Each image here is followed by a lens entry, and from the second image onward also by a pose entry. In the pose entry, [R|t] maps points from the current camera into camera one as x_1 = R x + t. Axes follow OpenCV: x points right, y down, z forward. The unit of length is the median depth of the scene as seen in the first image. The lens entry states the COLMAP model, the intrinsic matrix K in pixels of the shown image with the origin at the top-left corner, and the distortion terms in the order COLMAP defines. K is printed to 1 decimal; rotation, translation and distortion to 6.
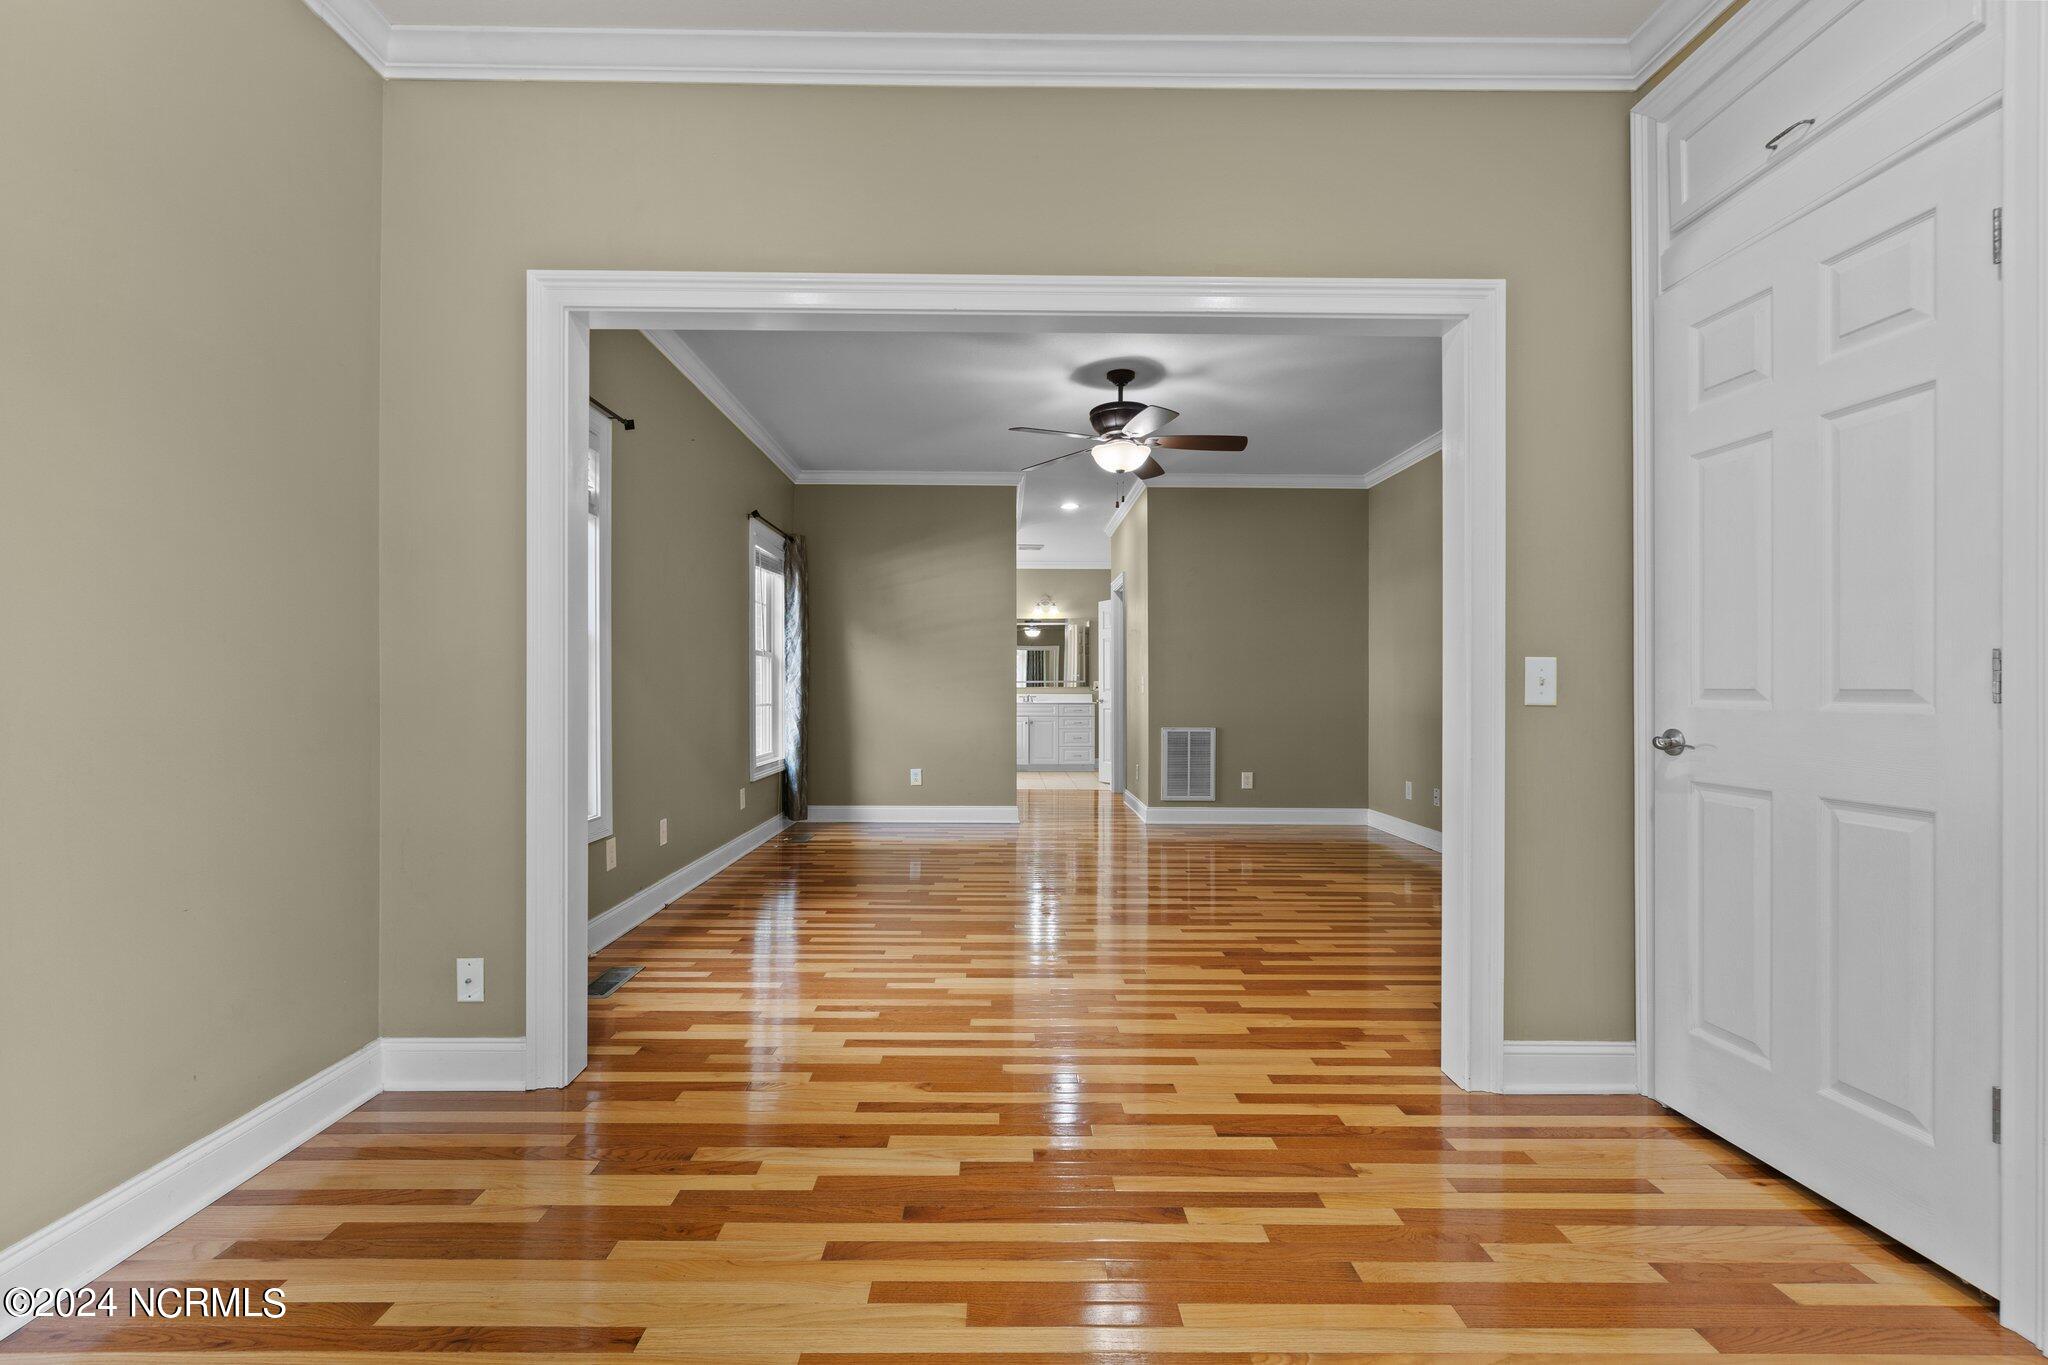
lens RADIAL K [[882.7, 0, 1015.1], [0, 882.7, 689.1], [0, 0, 1]] dist [-0.000210, 0.001156]
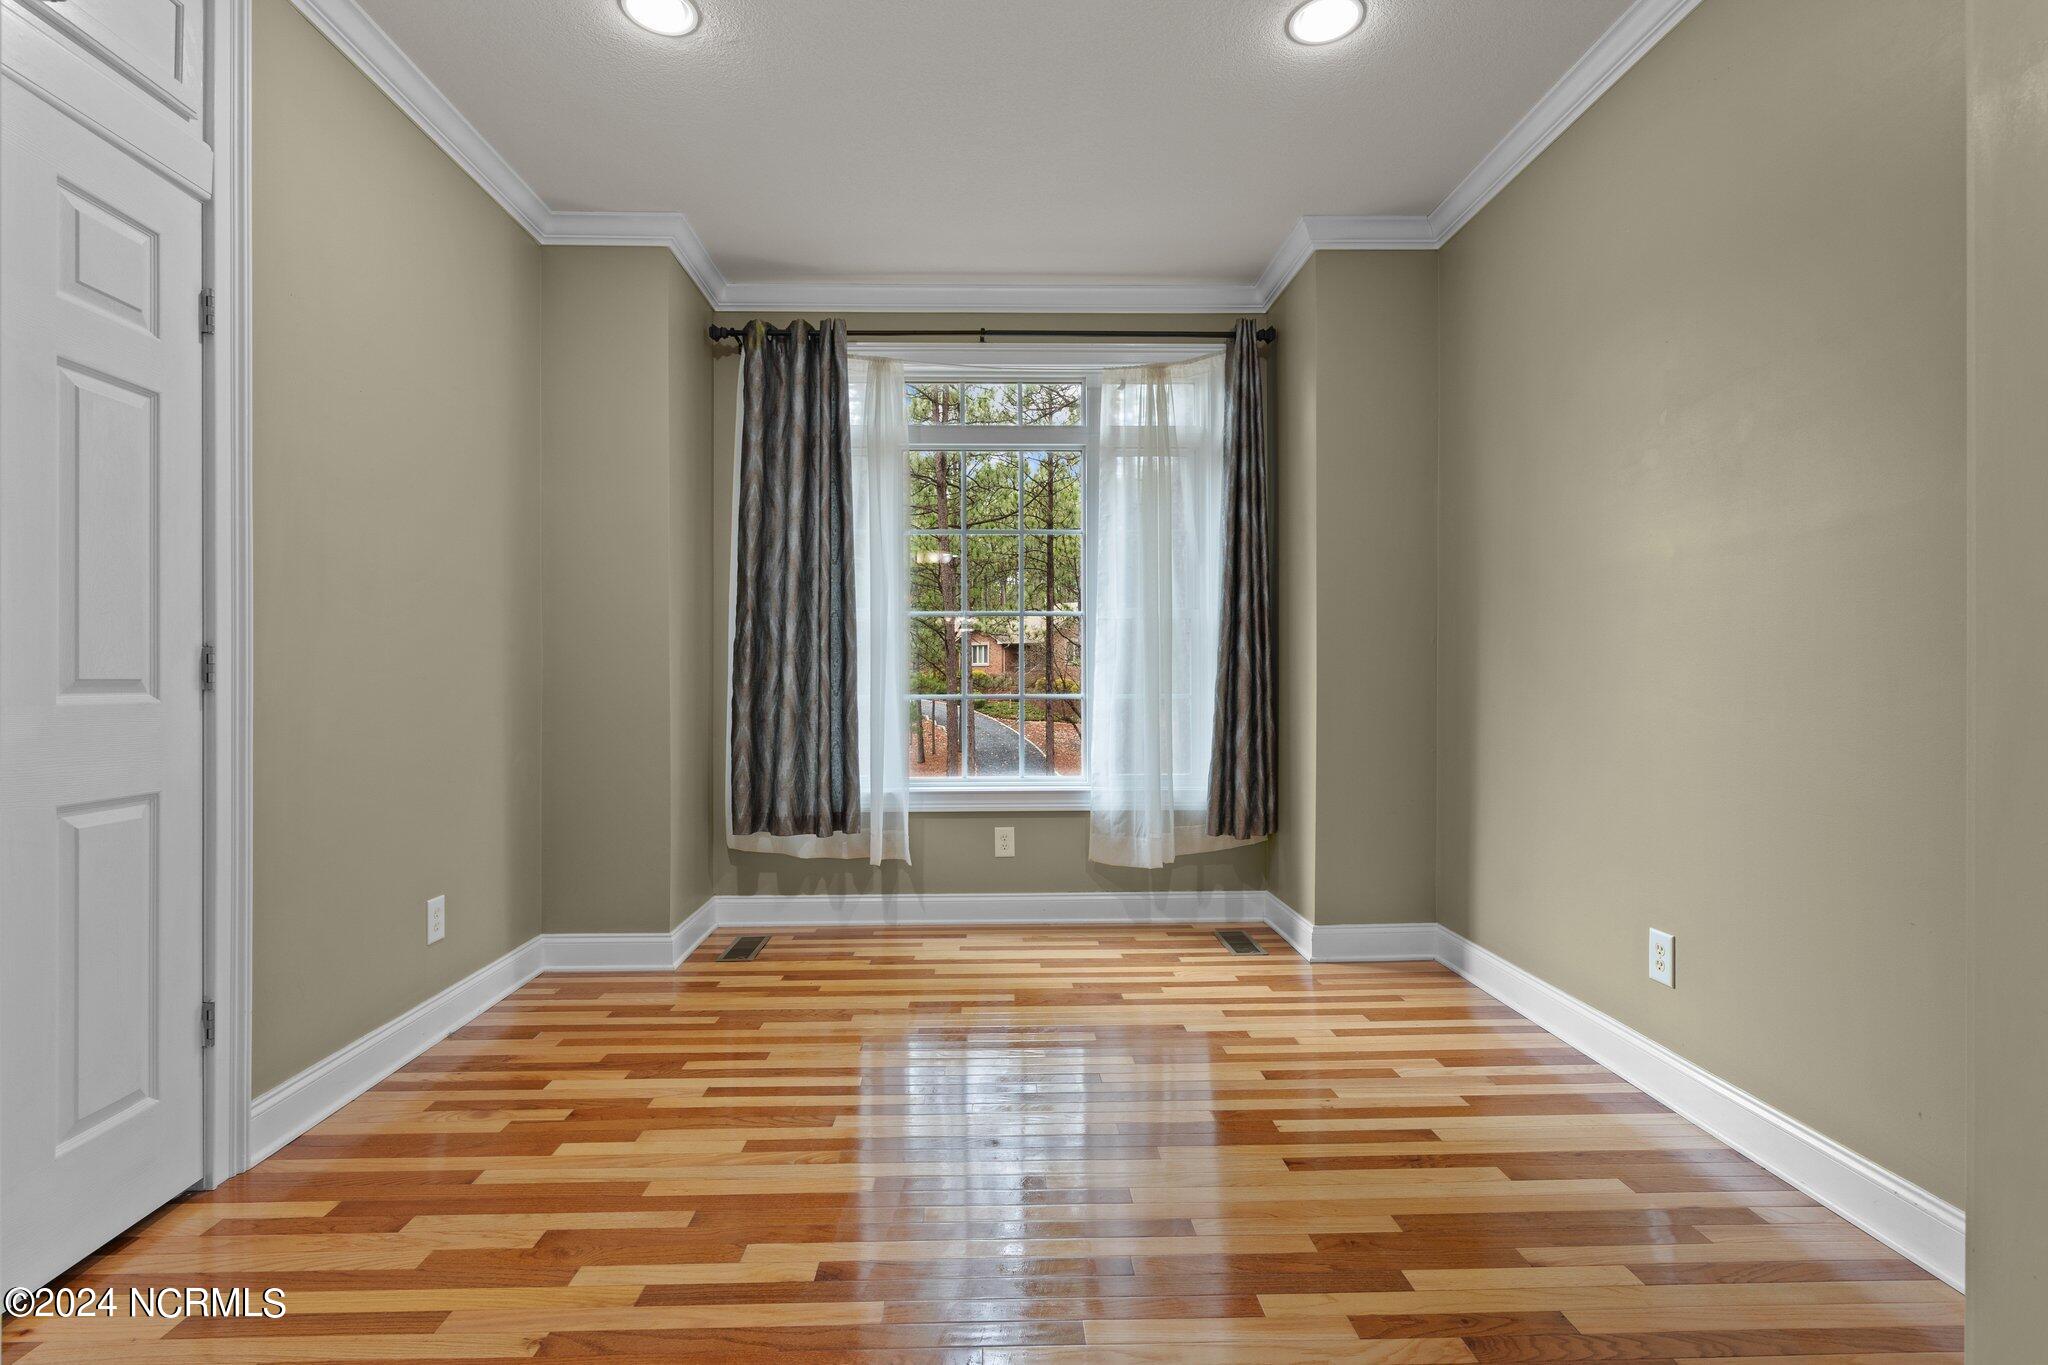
lens RADIAL K [[912.5, 0, 1032.9], [0, 912.5, 685.8], [0, 0, 1]] dist [0.022832, -0.000158]
pose [[-0.999189, -0.003479, -0.040112, 0.014722], [-0.003464, 0.999994, -0.000451, 0.003568], [0.040113, -0.000312, -0.999195, 1.982276]]
